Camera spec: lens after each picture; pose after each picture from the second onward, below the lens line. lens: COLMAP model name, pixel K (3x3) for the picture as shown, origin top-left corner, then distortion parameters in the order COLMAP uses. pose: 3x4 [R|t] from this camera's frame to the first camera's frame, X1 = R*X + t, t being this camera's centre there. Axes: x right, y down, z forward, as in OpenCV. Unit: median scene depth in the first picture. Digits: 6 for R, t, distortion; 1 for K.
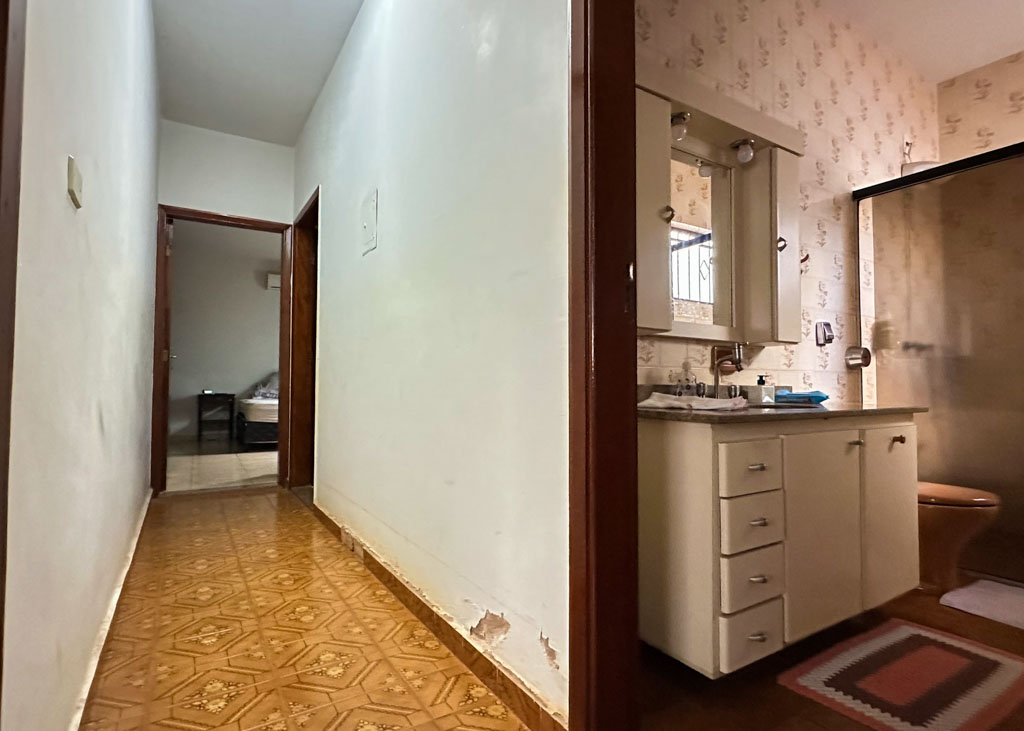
lens RADIAL K [[539.5, 0, 512.0], [0, 539.5, 365.5], [0, 0, 1]] dist [0.000430, 0.001381]
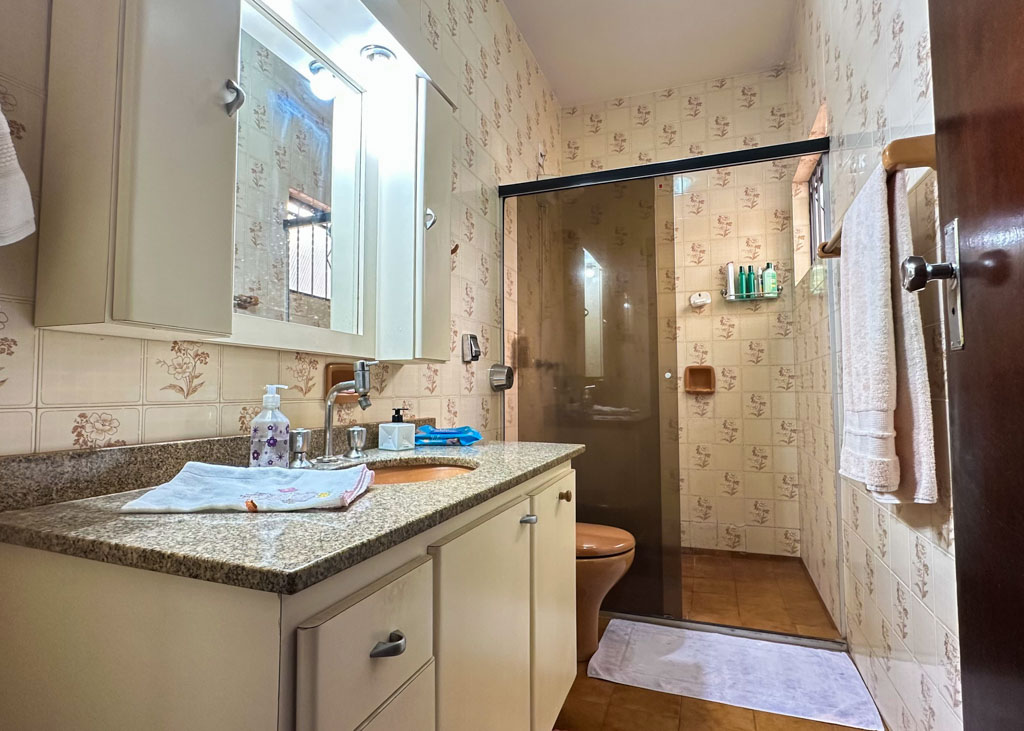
lens RADIAL K [[539.5, 0, 512.0], [0, 539.5, 365.5], [0, 0, 1]] dist [0.000430, 0.001381]
pose [[0.798379, 0.022797, 0.601724, 0.143988], [-0.019664, 0.999737, -0.011786, -0.025566], [-0.601834, -0.002423, 0.798617, 0.319367]]
